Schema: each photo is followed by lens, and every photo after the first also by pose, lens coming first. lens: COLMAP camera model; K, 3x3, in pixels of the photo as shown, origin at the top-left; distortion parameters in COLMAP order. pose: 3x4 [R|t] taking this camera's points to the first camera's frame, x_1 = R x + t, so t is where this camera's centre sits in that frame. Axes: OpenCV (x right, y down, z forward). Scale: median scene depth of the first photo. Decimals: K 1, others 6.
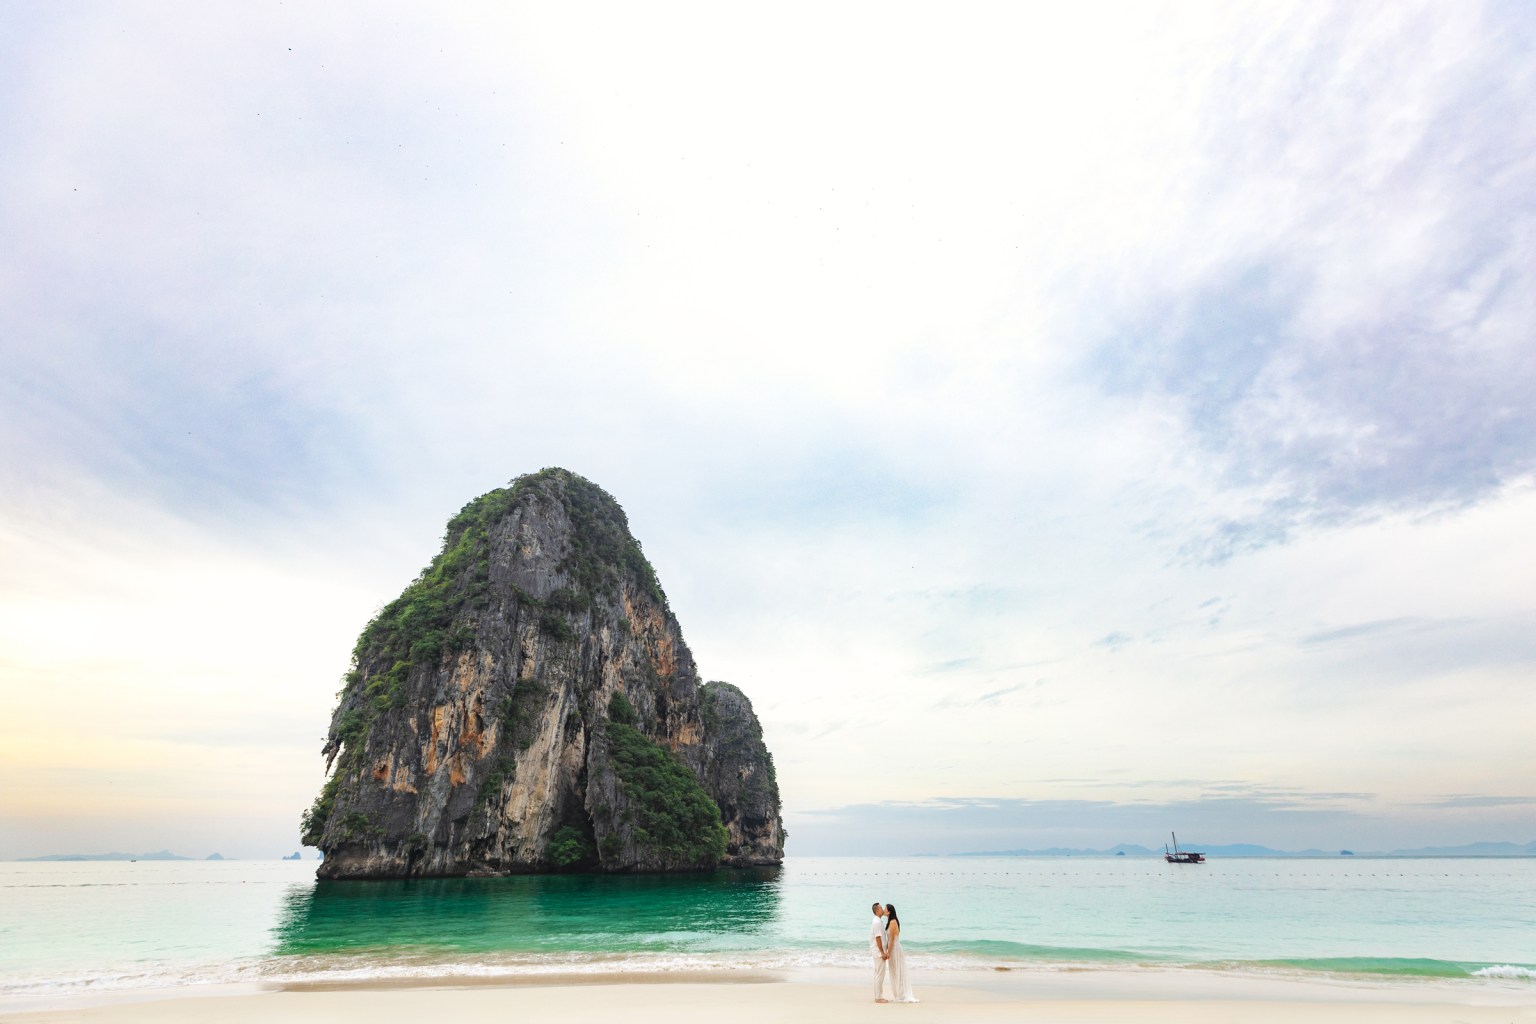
lens RADIAL K [[697.4, 0, 769.0], [0, 697.4, 502.6], [0, 0, 1]] dist [0.001516, 0.000495]
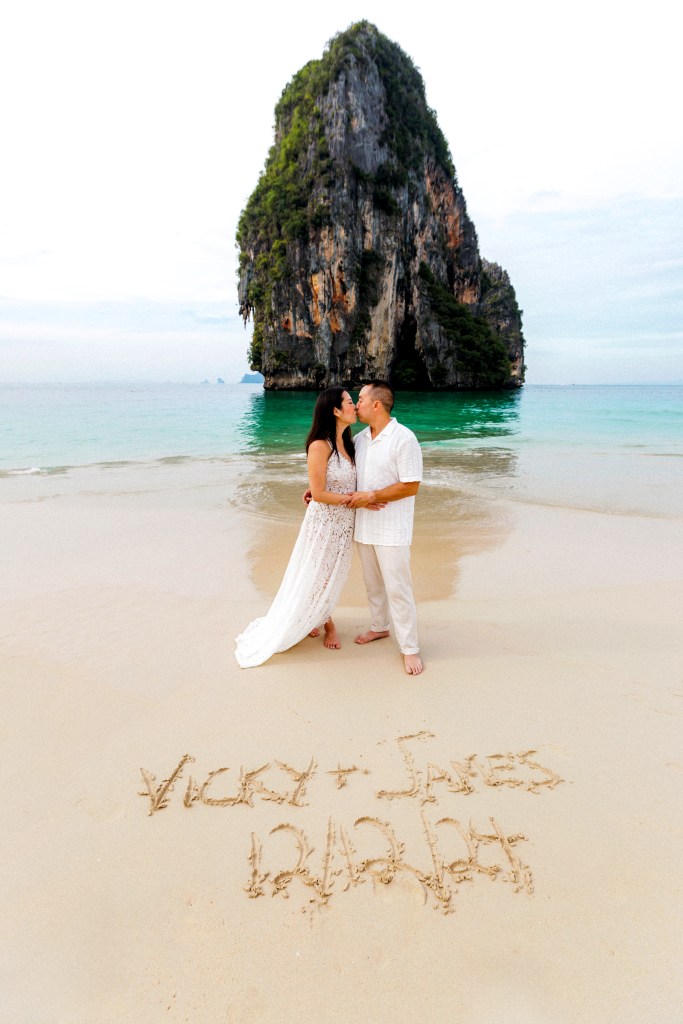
lens RADIAL K [[456.1, 0, 336.2], [0, 456.1, 510.2], [0, 0, 1]] dist [-0.002168, -0.000756]
pose [[0.961527, 0.082220, -0.262119, -0.148473], [0.116284, 0.742648, 0.659509, 0.049853], [0.248887, -0.664616, 0.704515, 0.080174]]
